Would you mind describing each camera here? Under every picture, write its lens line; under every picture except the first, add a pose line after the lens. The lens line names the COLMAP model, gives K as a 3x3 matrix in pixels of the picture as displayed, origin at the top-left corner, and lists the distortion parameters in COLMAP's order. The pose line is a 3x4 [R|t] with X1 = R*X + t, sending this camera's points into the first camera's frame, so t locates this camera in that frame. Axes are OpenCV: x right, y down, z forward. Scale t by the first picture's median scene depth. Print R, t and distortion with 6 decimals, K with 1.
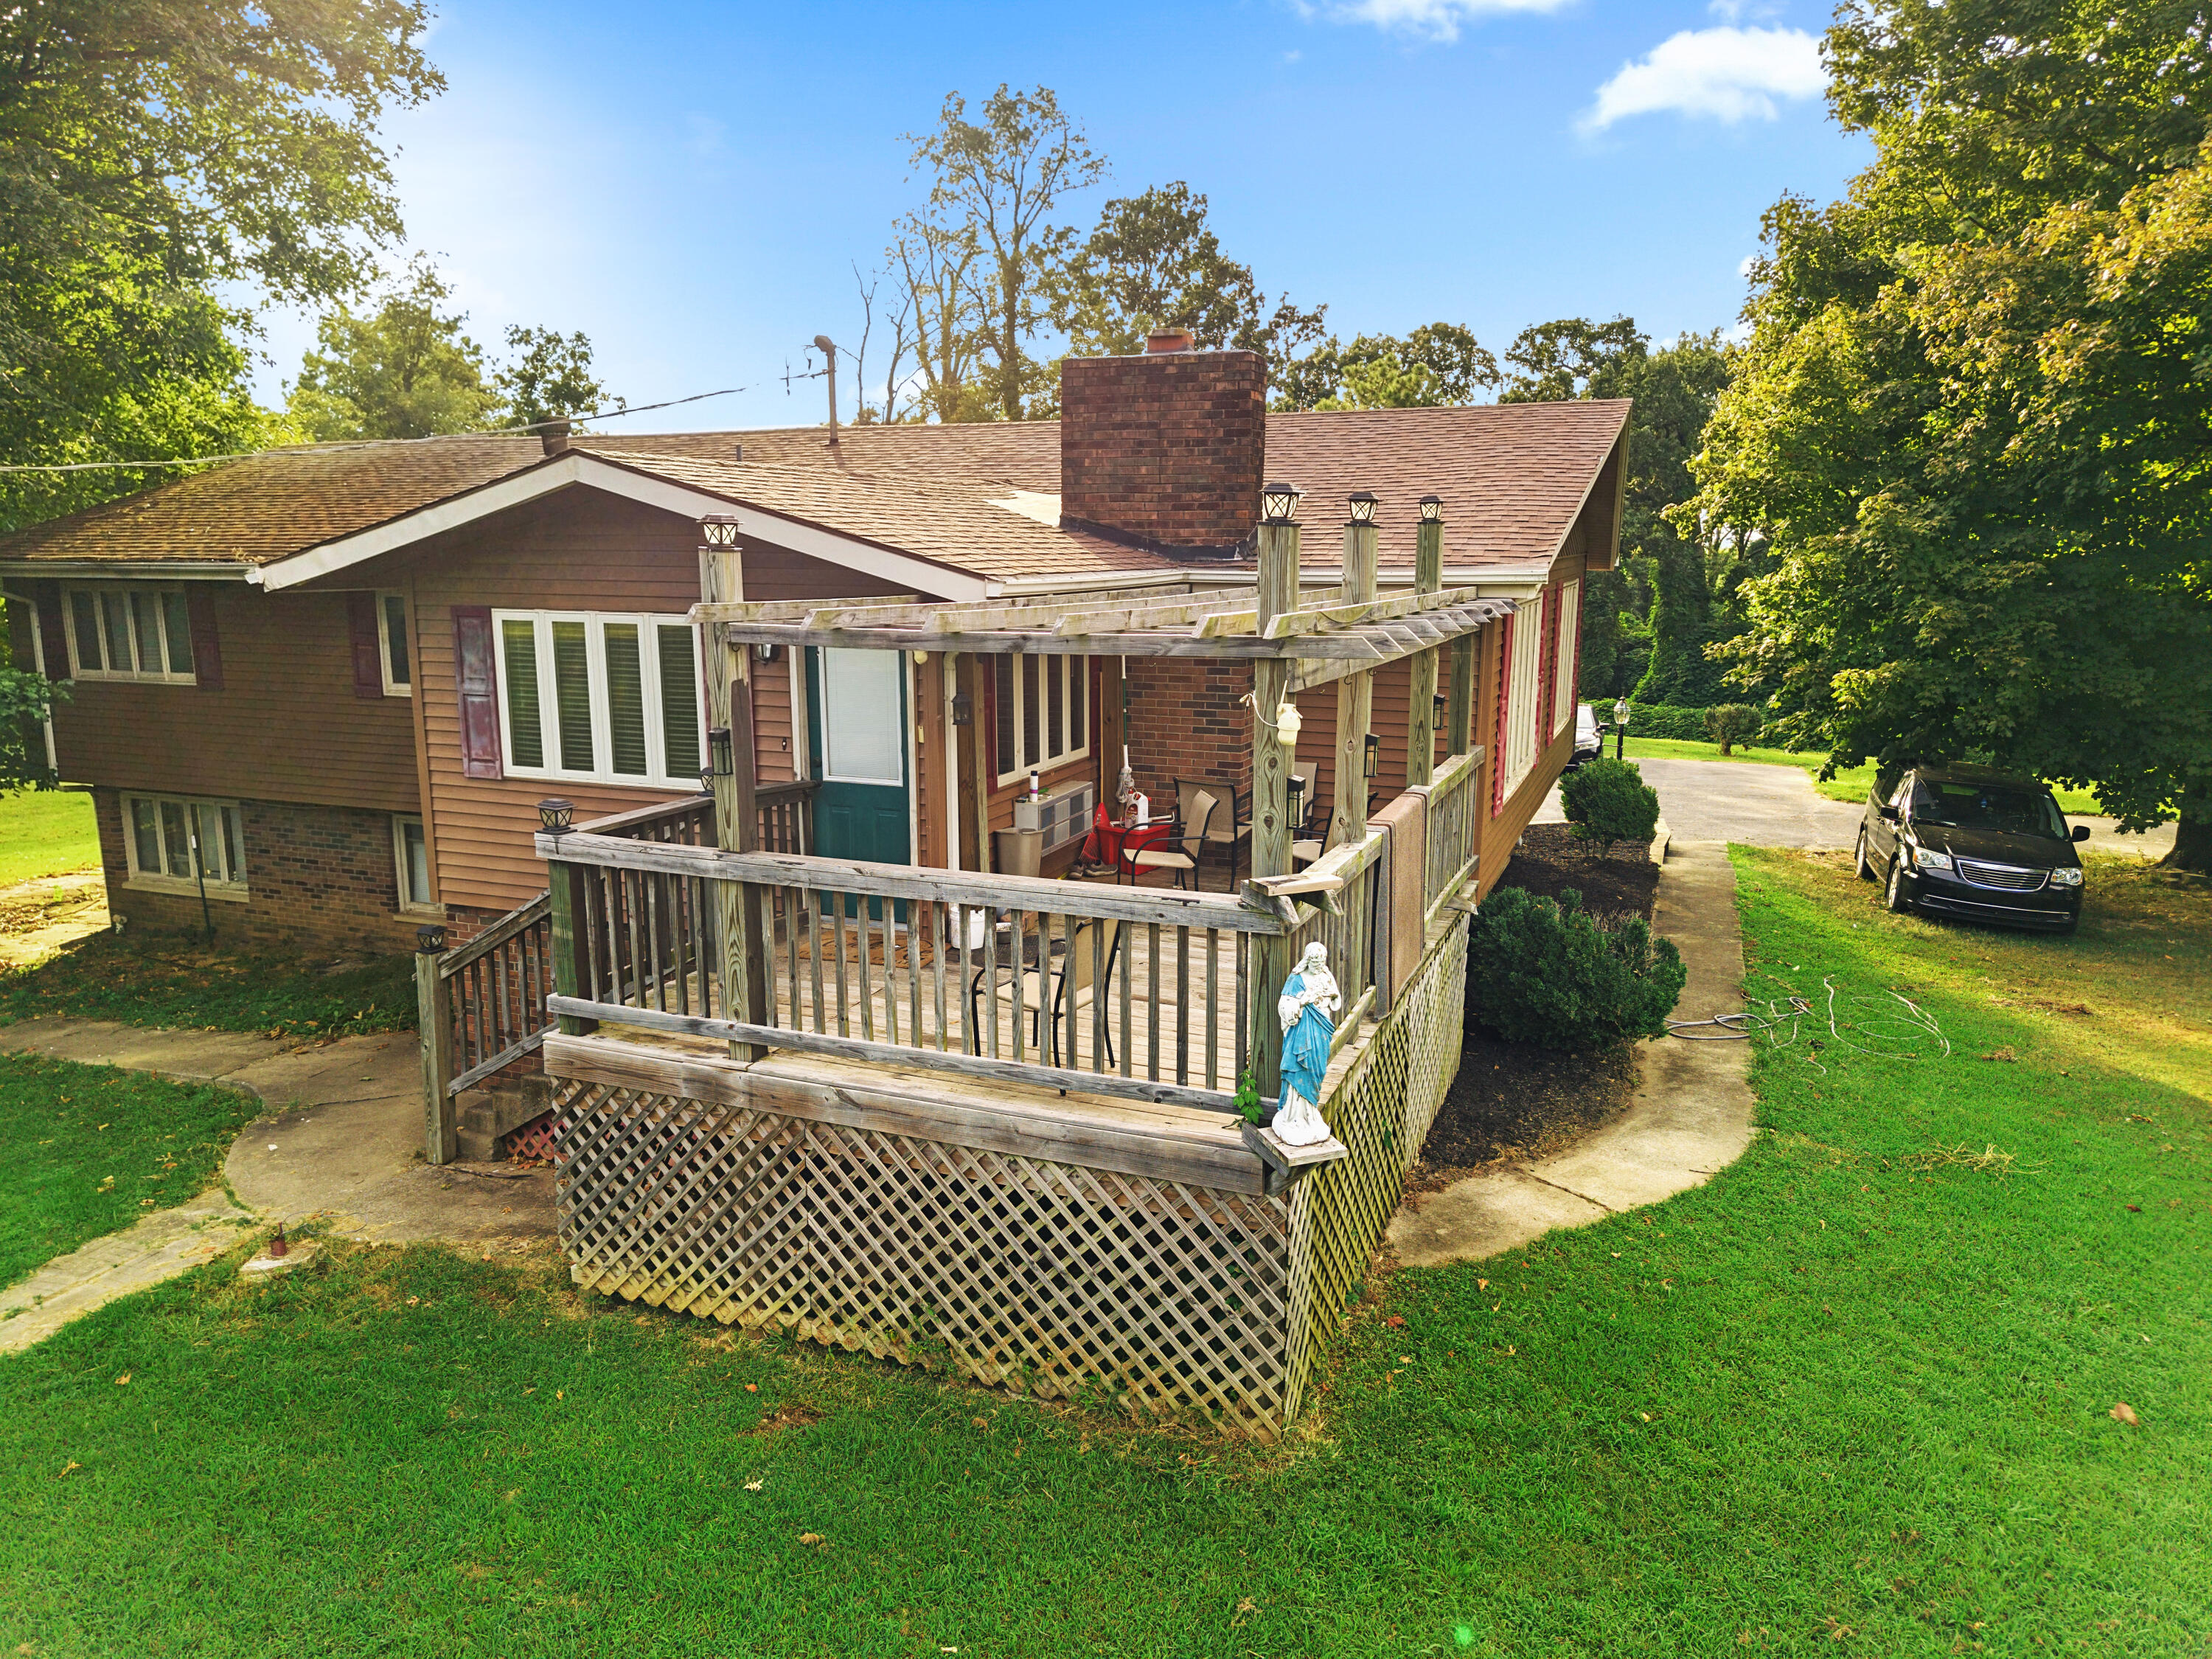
lens RADIAL K [[1456.6, 0, 1095.4], [0, 1456.6, 829.9], [0, 0, 1]] dist [0.046510, -0.068696]
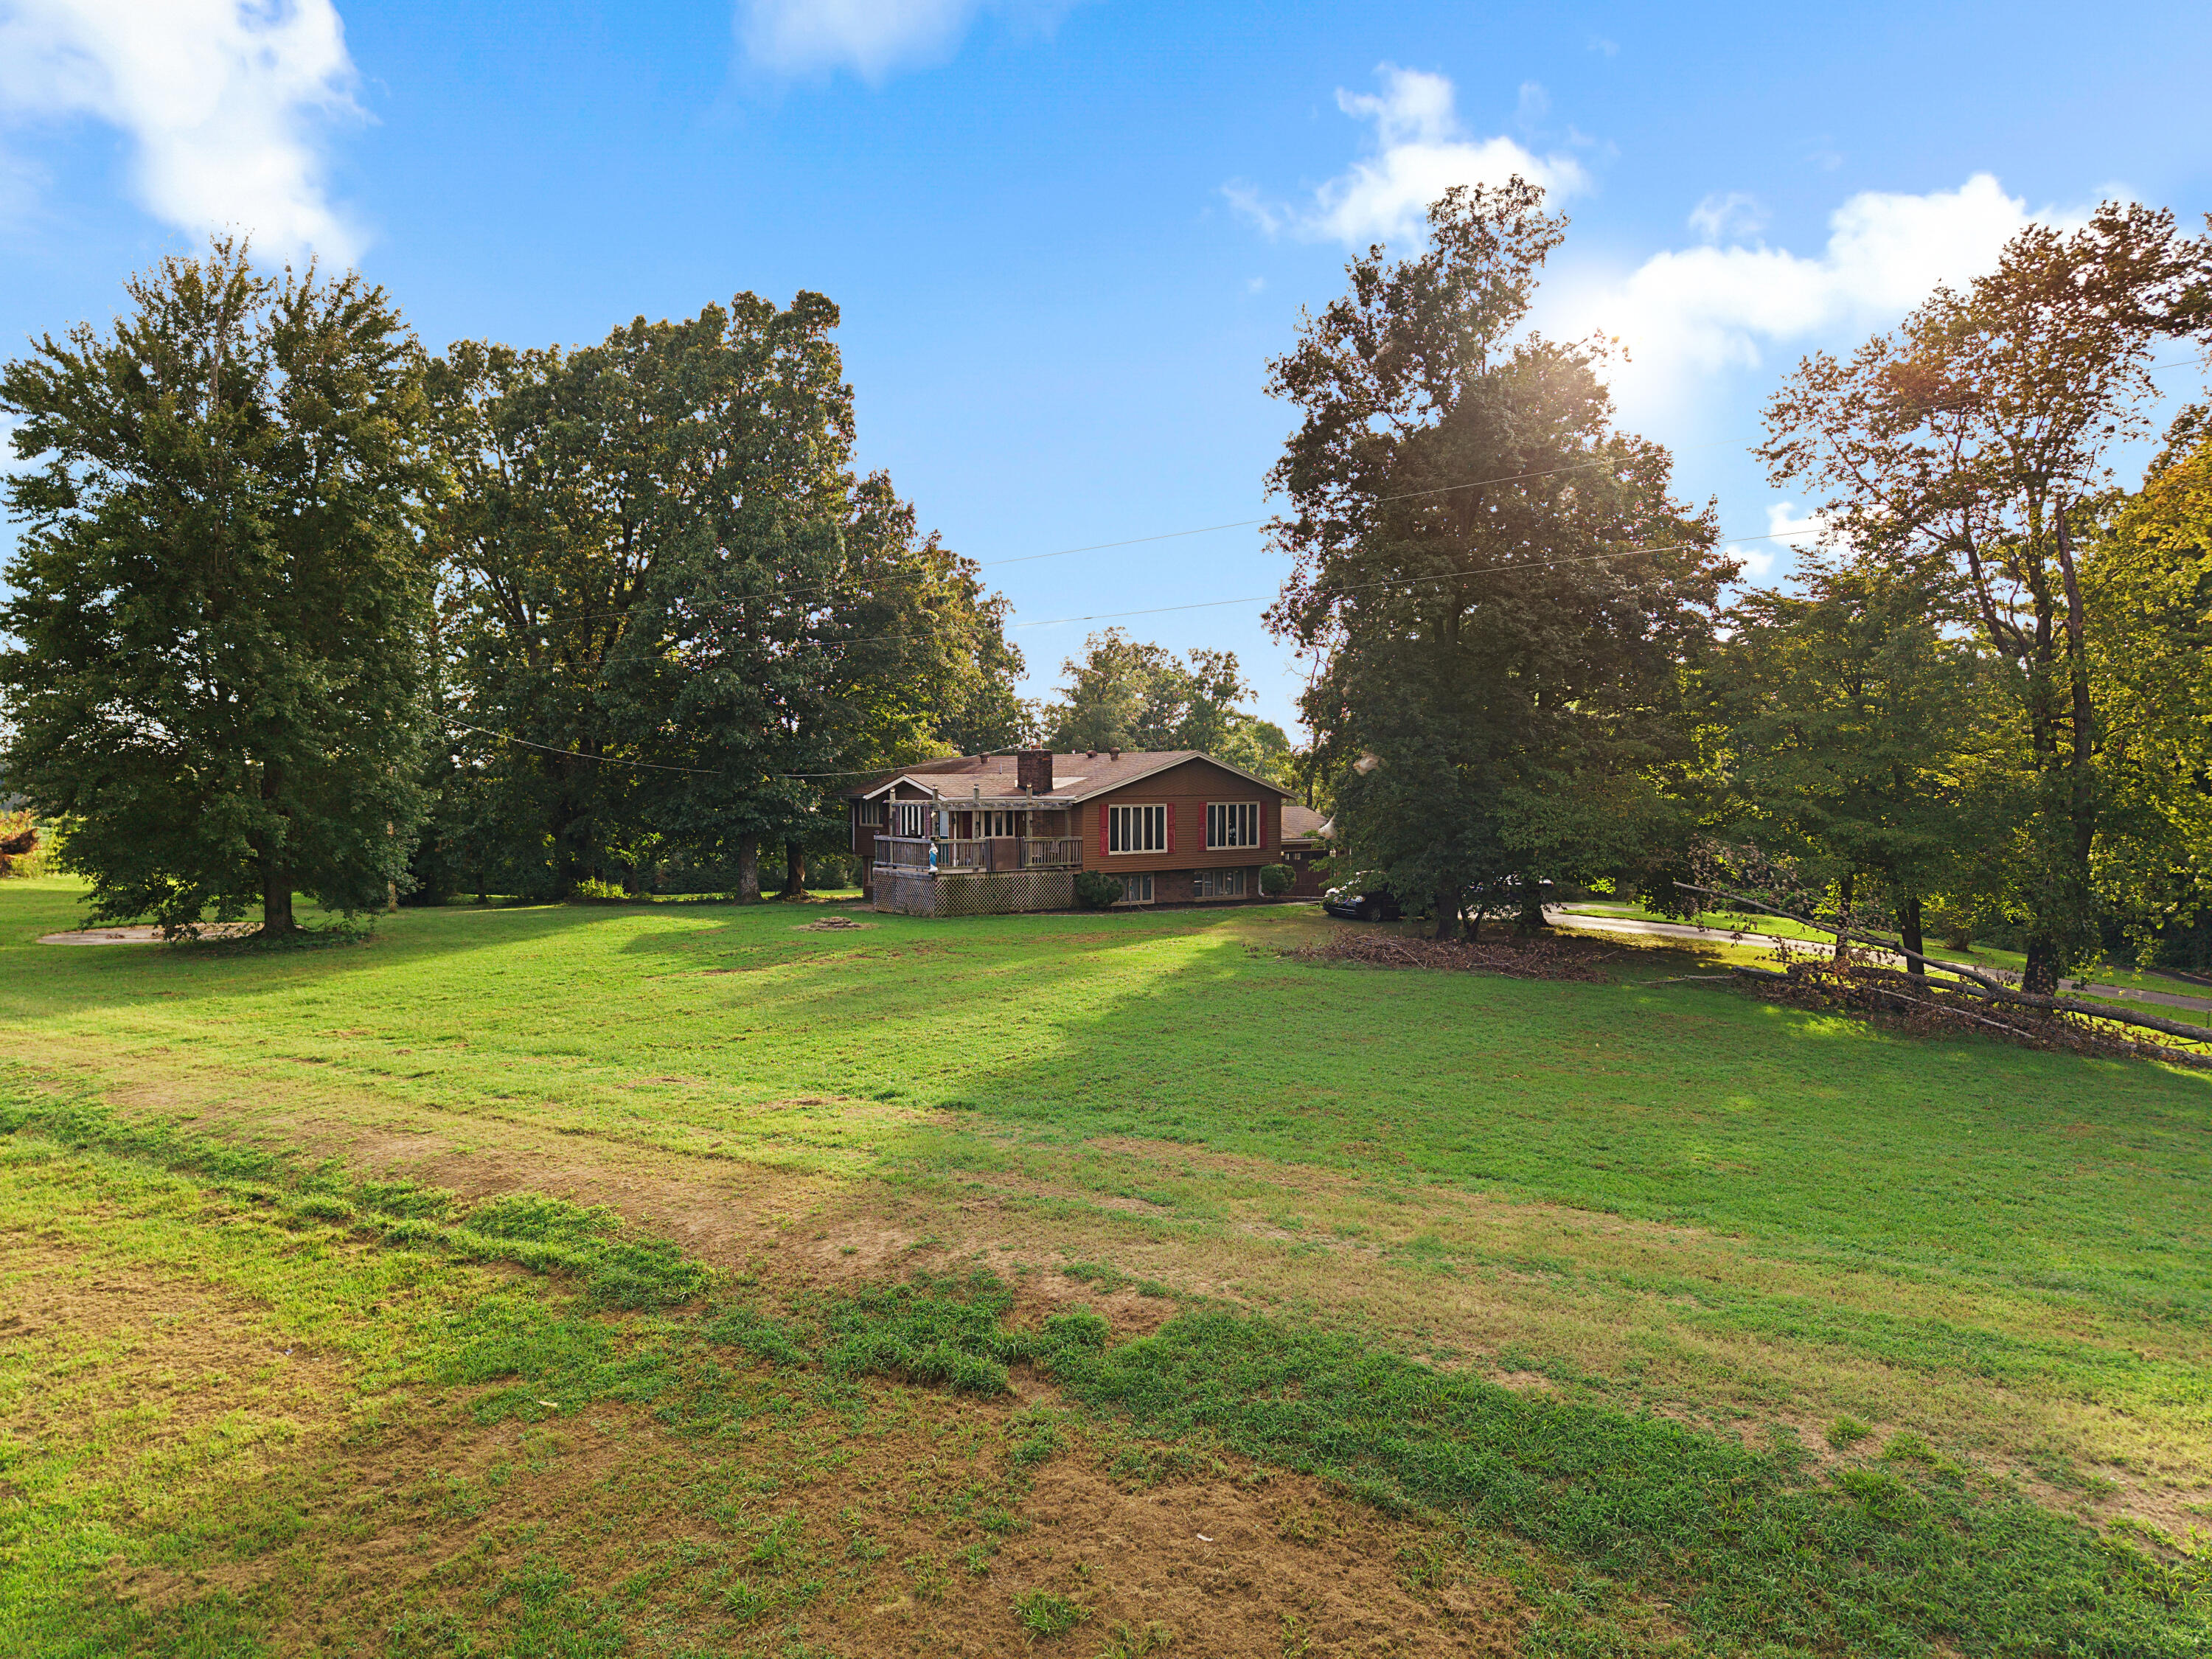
lens RADIAL K [[1456.6, 0, 1095.4], [0, 1456.6, 829.9], [0, 0, 1]] dist [0.046510, -0.068696]
pose [[0.857649, 0.006526, -0.514194, 0.316637], [-0.087393, 0.987223, -0.133238, 0.063134], [0.506755, 0.159209, 0.847261, -0.343268]]
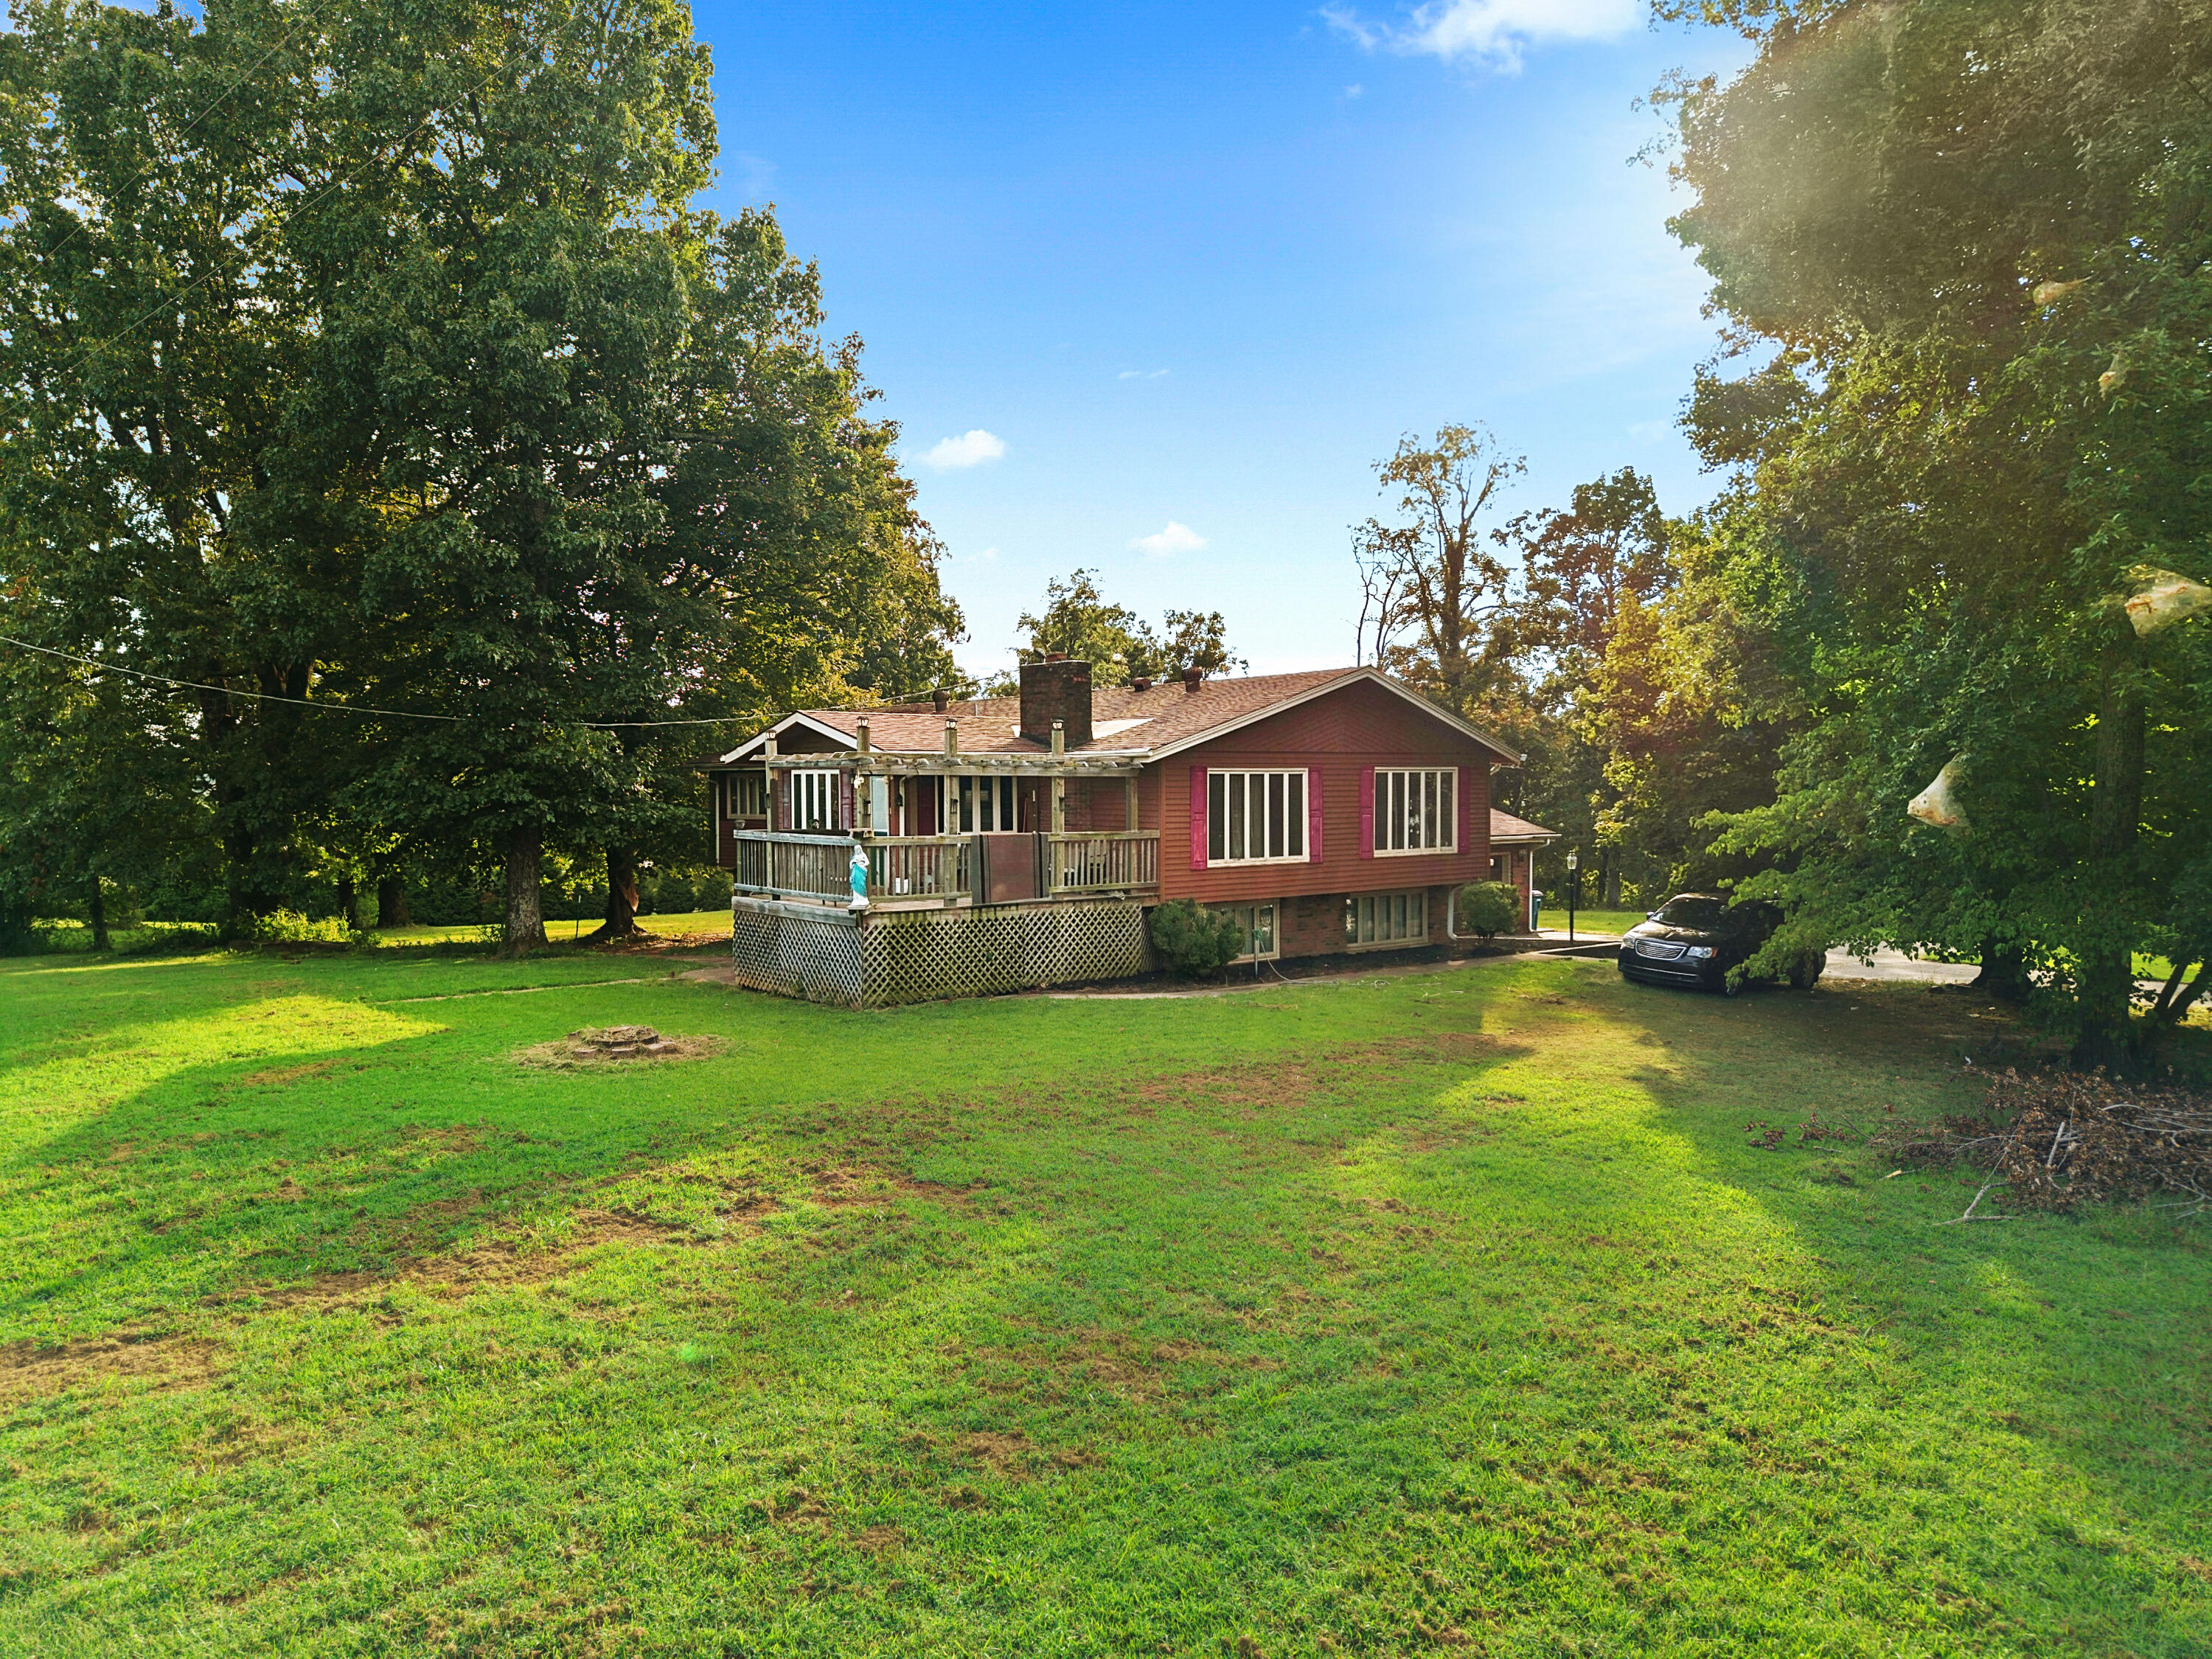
lens RADIAL K [[1456.6, 0, 1095.4], [0, 1456.6, 829.9], [0, 0, 1]] dist [0.046510, -0.068696]
pose [[0.885729, 0.000416, -0.464202, 0.138497], [-0.074680, 0.987101, -0.141610, 0.030921], [0.458156, 0.160095, 0.874336, -0.114527]]
